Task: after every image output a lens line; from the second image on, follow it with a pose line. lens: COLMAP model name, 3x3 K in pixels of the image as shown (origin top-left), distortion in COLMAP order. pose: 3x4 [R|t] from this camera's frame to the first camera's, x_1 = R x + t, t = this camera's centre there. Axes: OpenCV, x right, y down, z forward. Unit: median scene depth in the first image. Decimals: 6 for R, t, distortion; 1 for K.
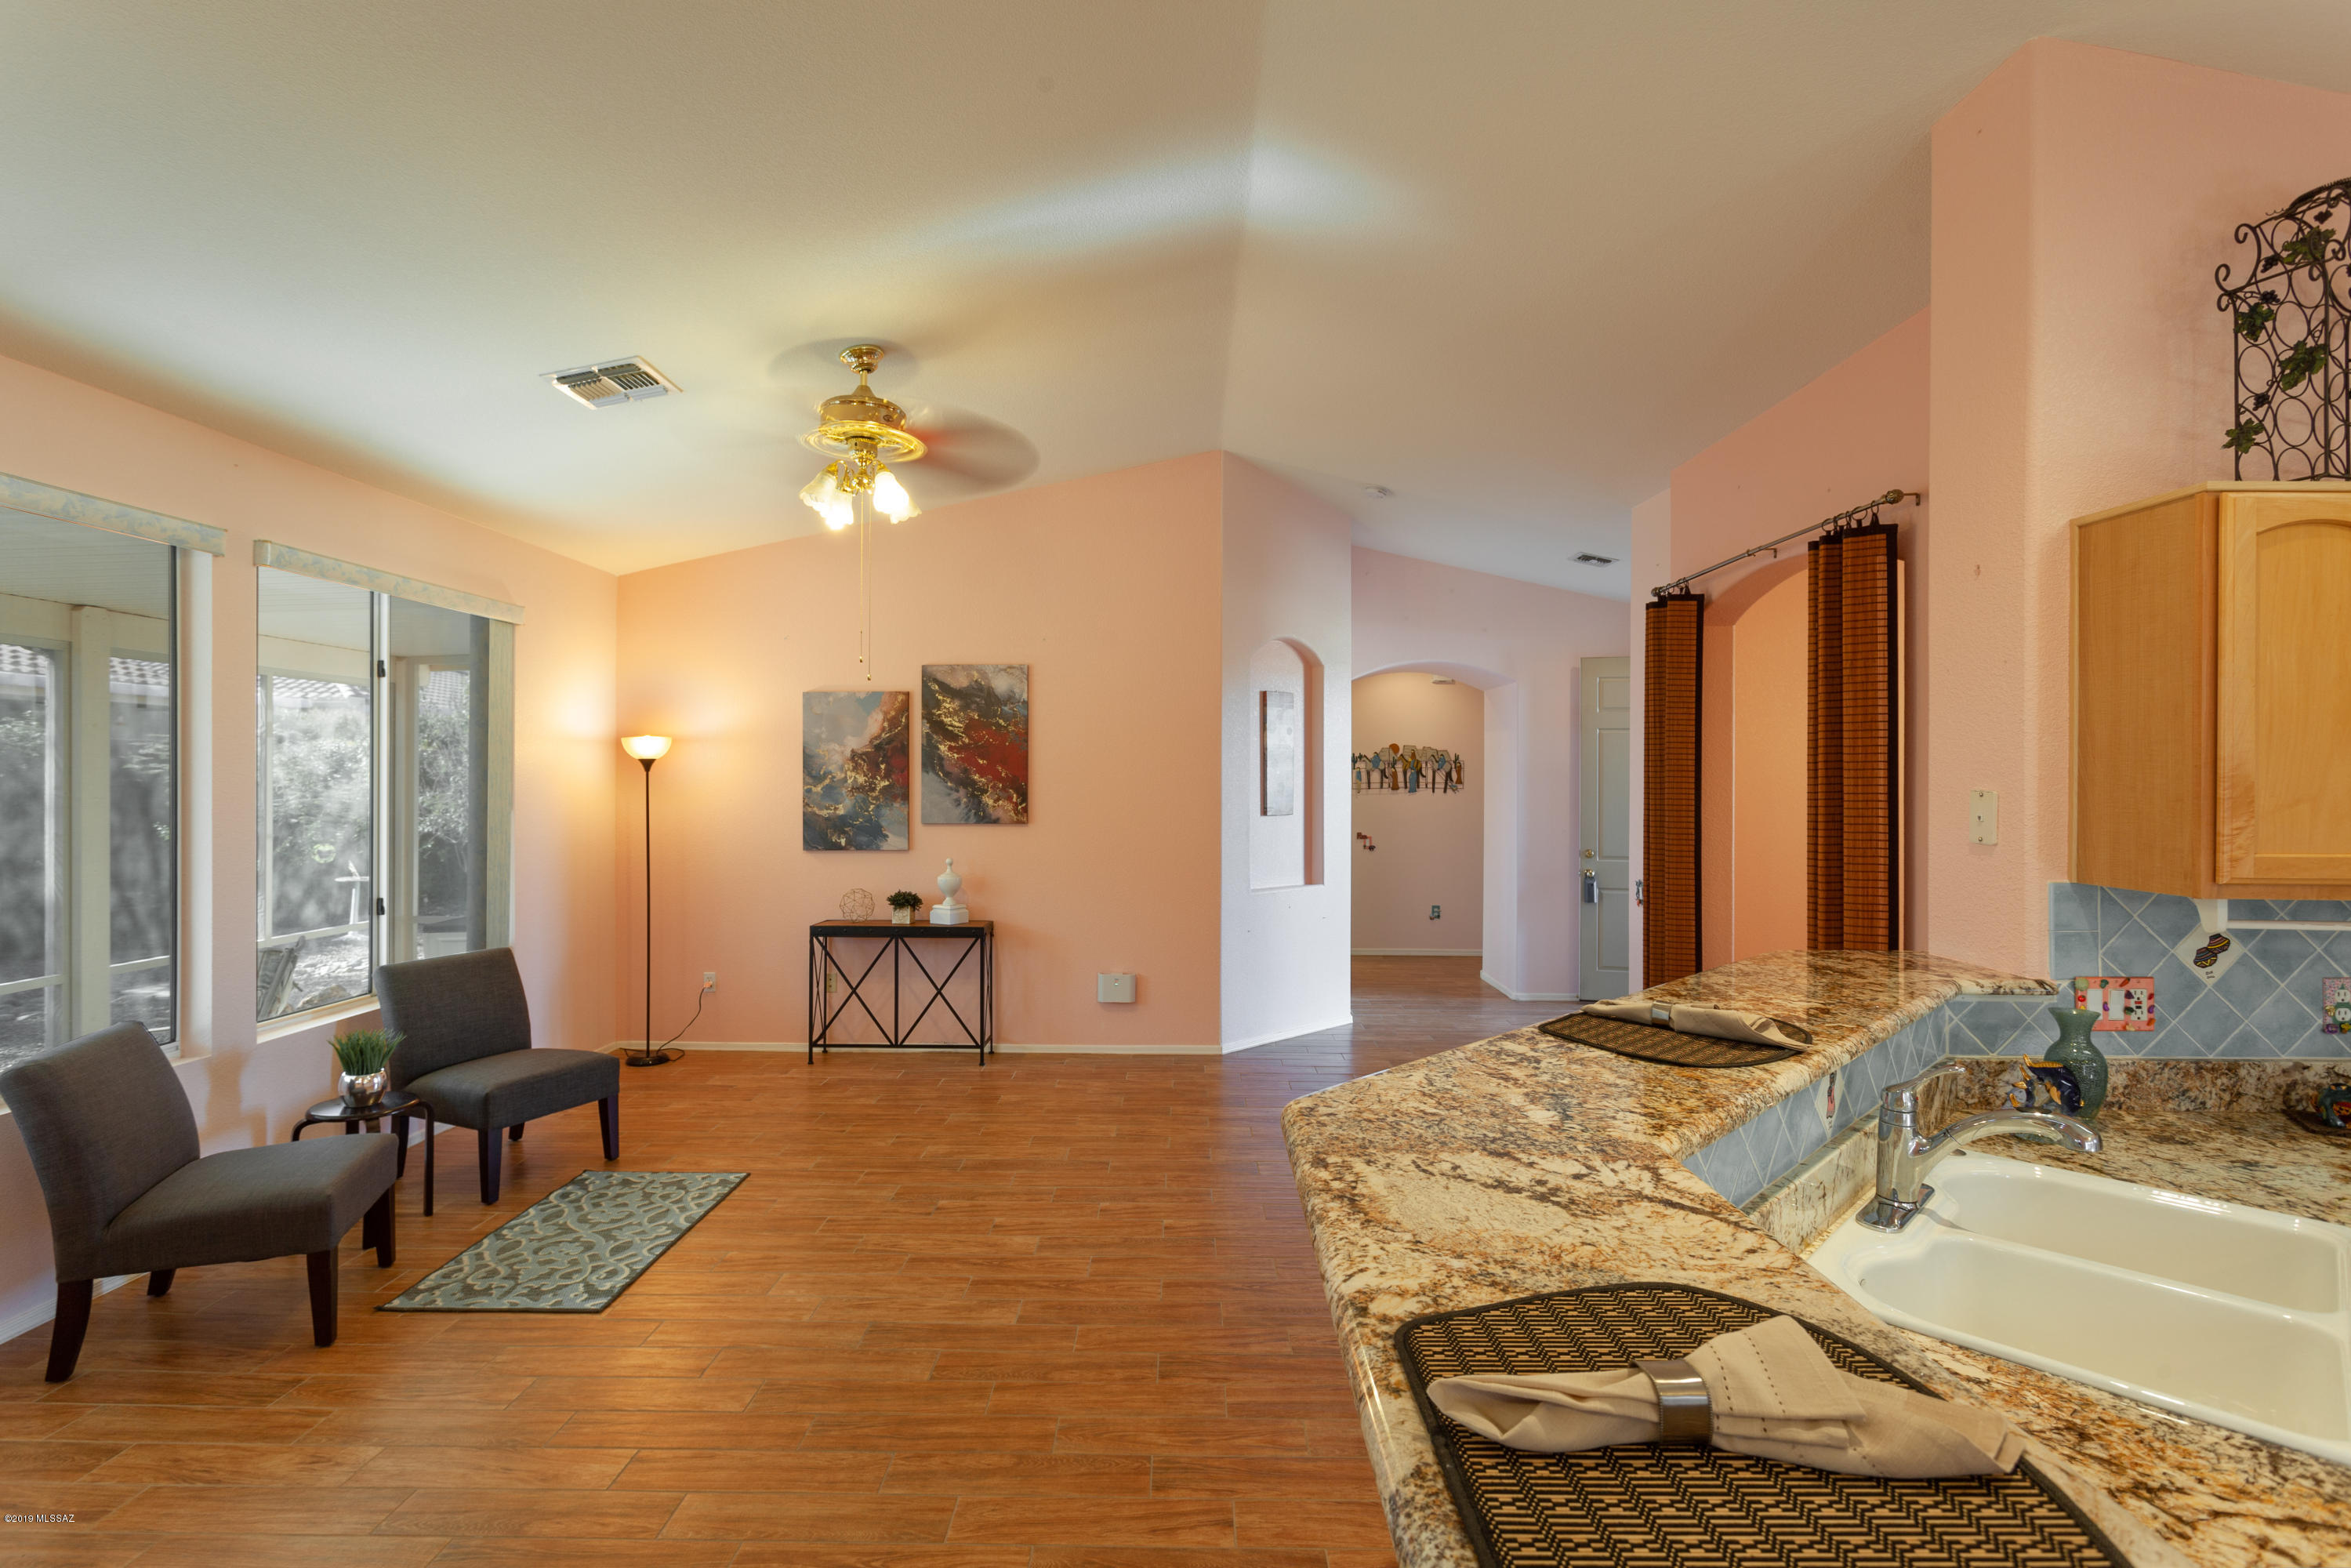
lens RADIAL K [[1115.2, 0, 1169.1], [0, 1115.2, 769.9], [0, 0, 1]] dist [-0.002936, 0.003994]
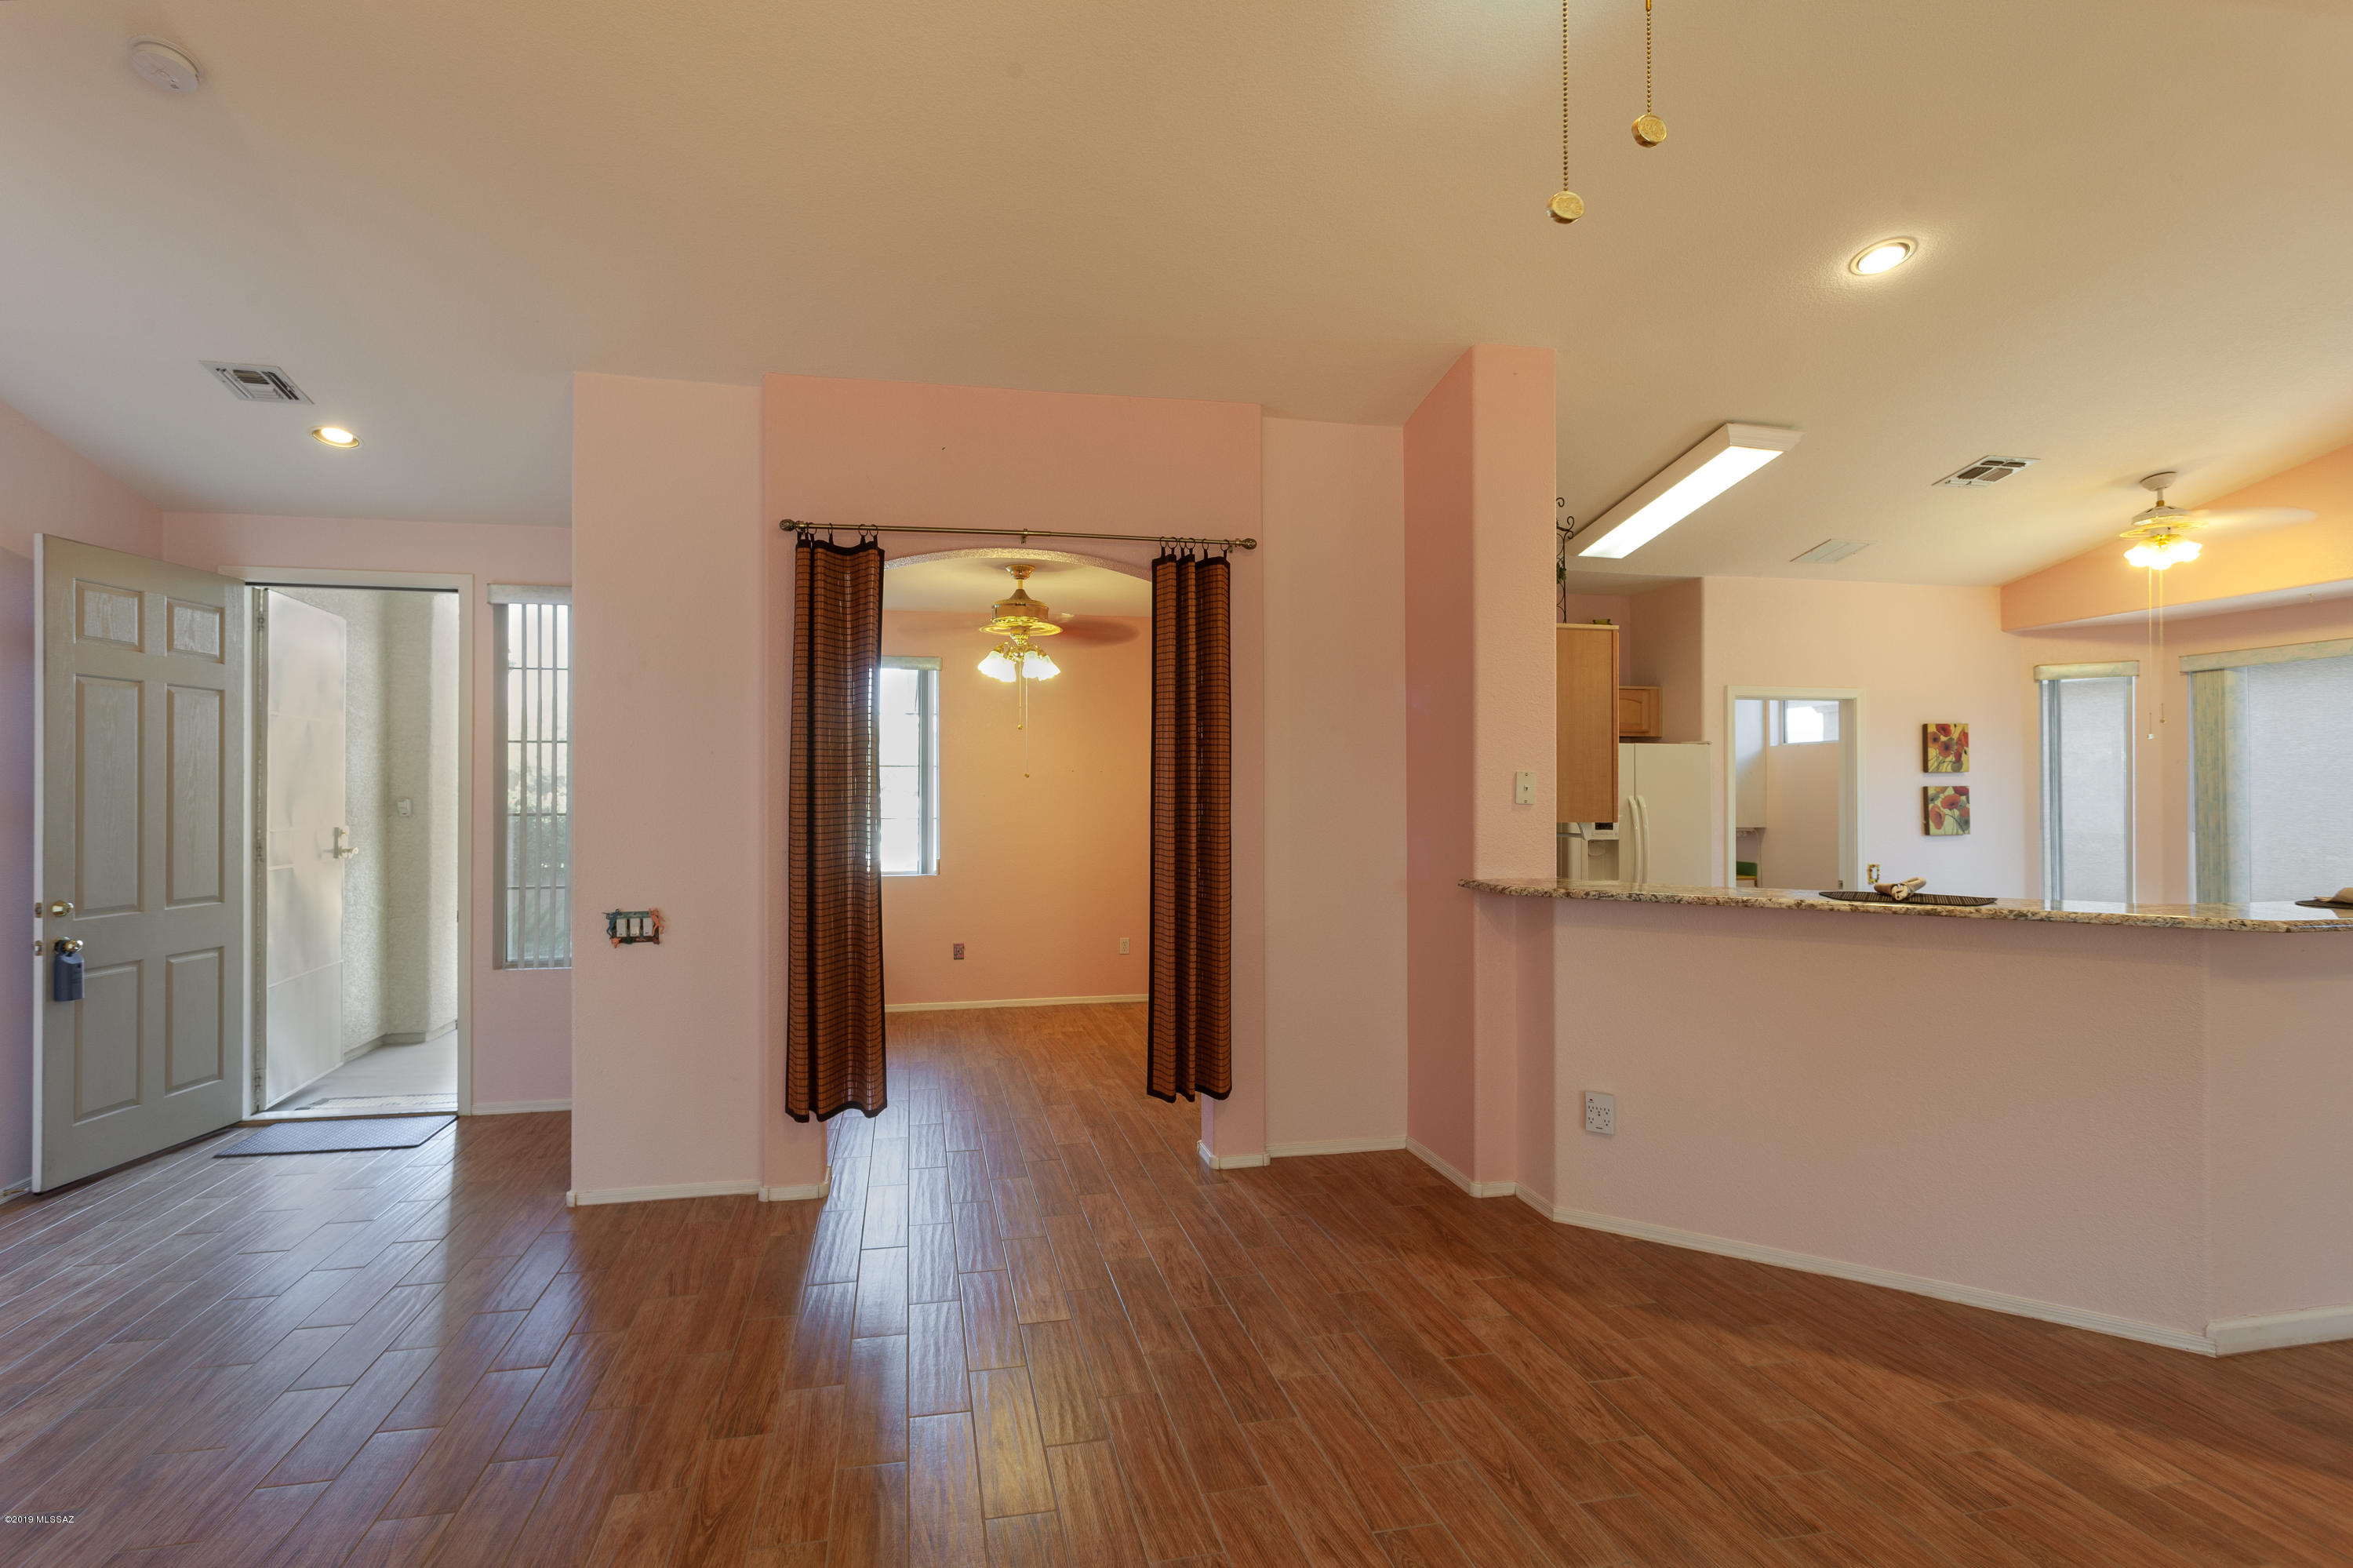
lens RADIAL K [[1116.1, 0, 1141.1], [0, 1116.1, 780.6], [0, 0, 1]] dist [-0.002936, 0.003994]
pose [[-0.216200, 0.005176, 0.976335, -0.471512], [-0.006328, 0.999958, -0.006703, 0.027469], [-0.976328, -0.007628, -0.216159, 1.160148]]
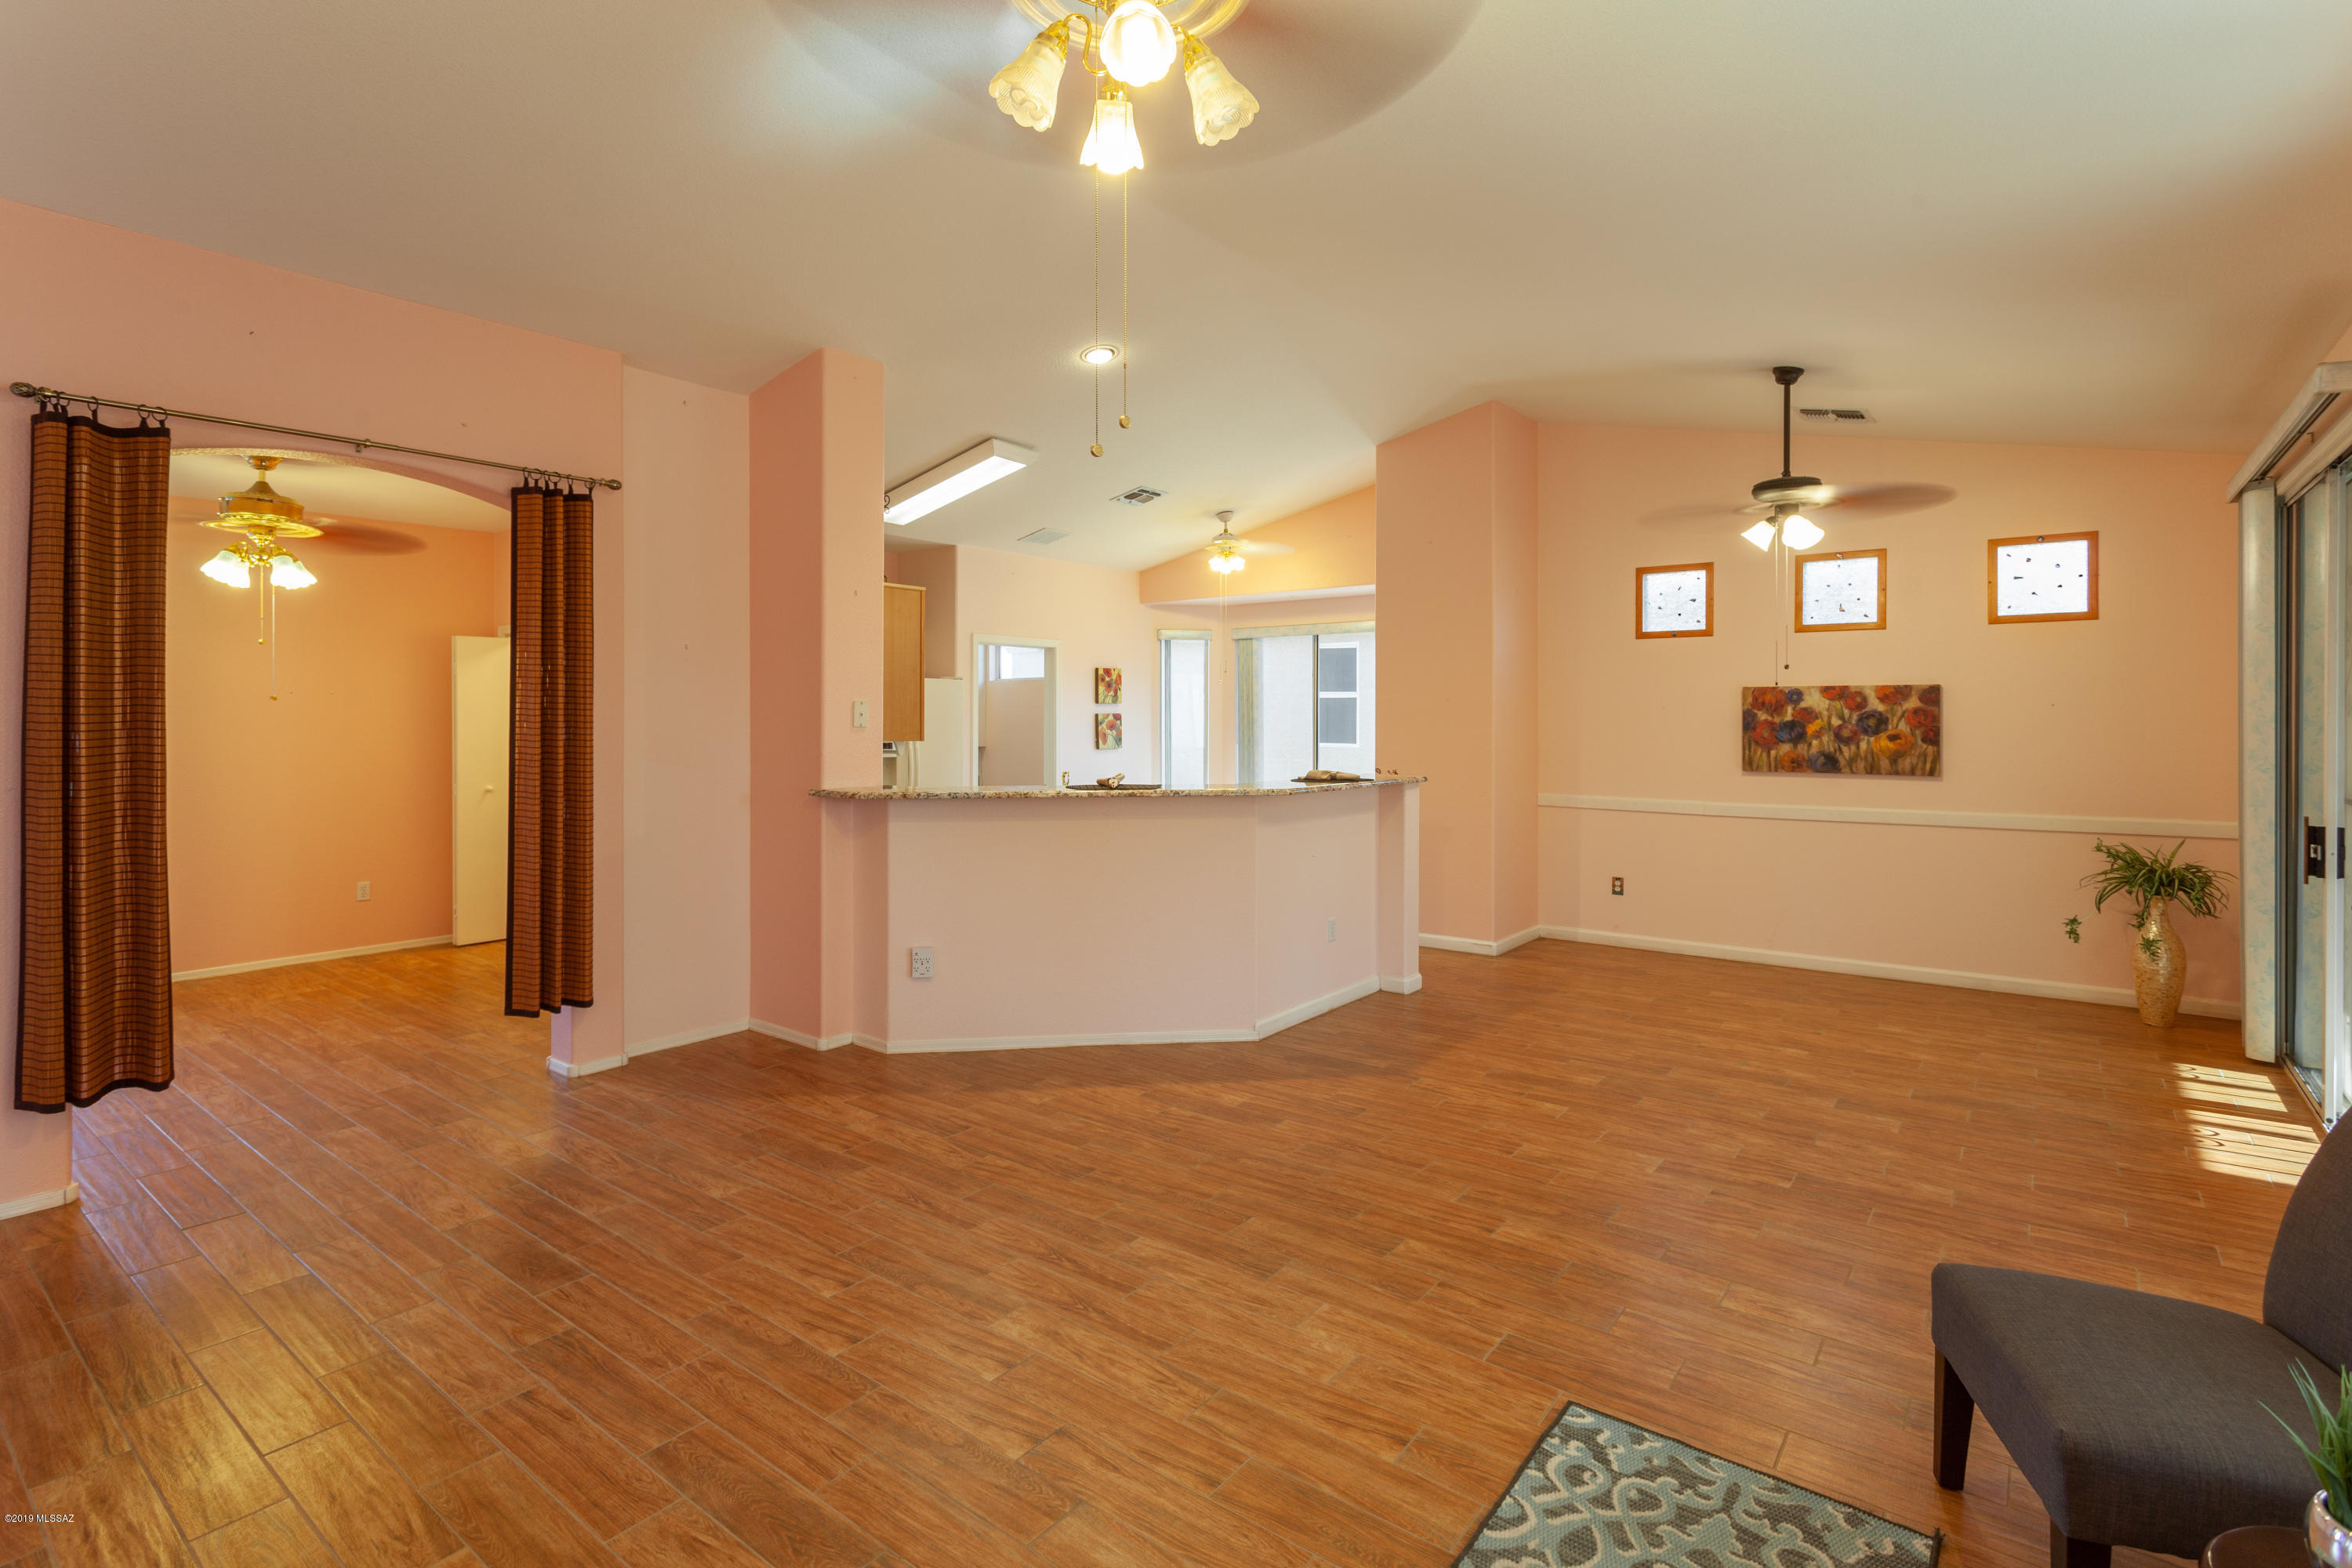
lens RADIAL K [[1115.6, 0, 1170.0], [0, 1115.6, 723.6], [0, 0, 1]] dist [-0.002936, 0.003994]
pose [[-0.800394, -0.008441, 0.599416, -0.588028], [-0.007672, 0.999963, 0.003837, 0.028304], [-0.599426, -0.001527, -0.800429, 1.394472]]
